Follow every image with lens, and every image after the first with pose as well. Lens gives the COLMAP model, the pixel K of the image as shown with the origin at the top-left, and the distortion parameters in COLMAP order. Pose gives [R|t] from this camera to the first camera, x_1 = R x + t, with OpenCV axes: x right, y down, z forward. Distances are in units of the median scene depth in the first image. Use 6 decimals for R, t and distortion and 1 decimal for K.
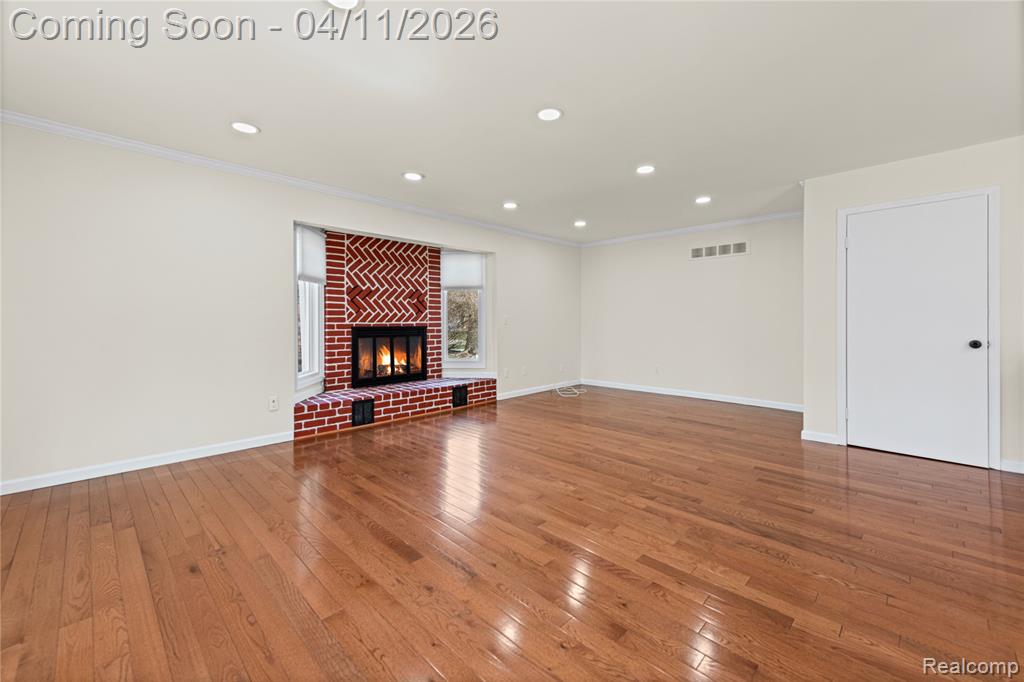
lens RADIAL K [[410.1, 0, 510.2], [0, 410.1, 325.8], [0, 0, 1]] dist [-0.000089, -0.000042]
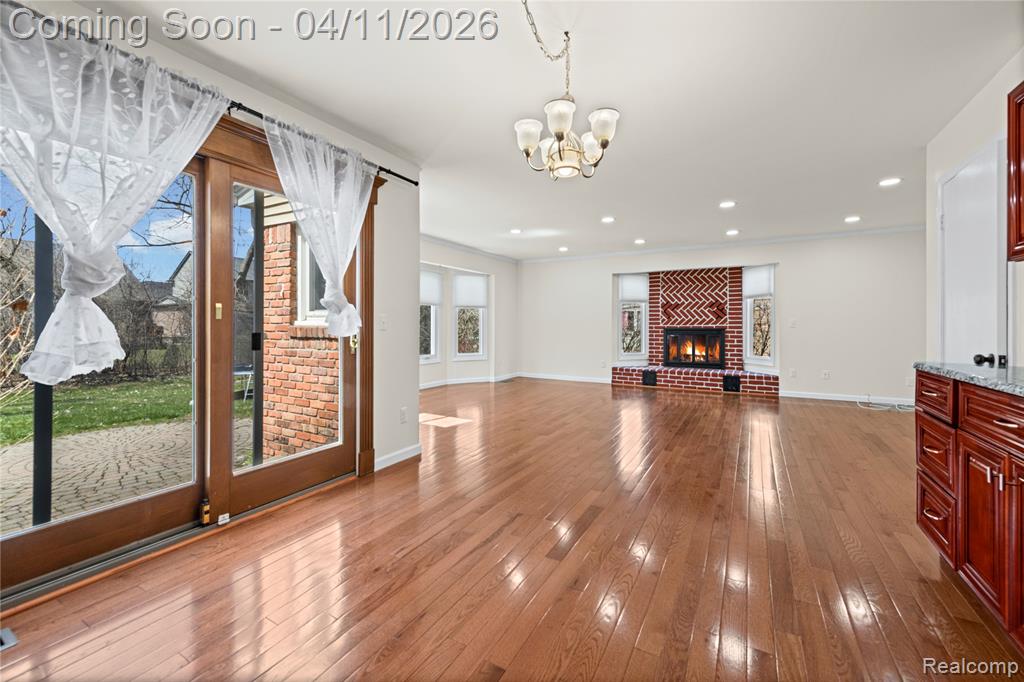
lens RADIAL K [[410.1, 0, 510.2], [0, 410.1, 325.8], [0, 0, 1]] dist [-0.000089, -0.000042]
pose [[0.236417, 0.005588, -0.971636, 0.923842], [-0.010738, 0.999937, 0.003138, -0.003604], [0.971592, 0.009692, 0.236462, 0.034184]]
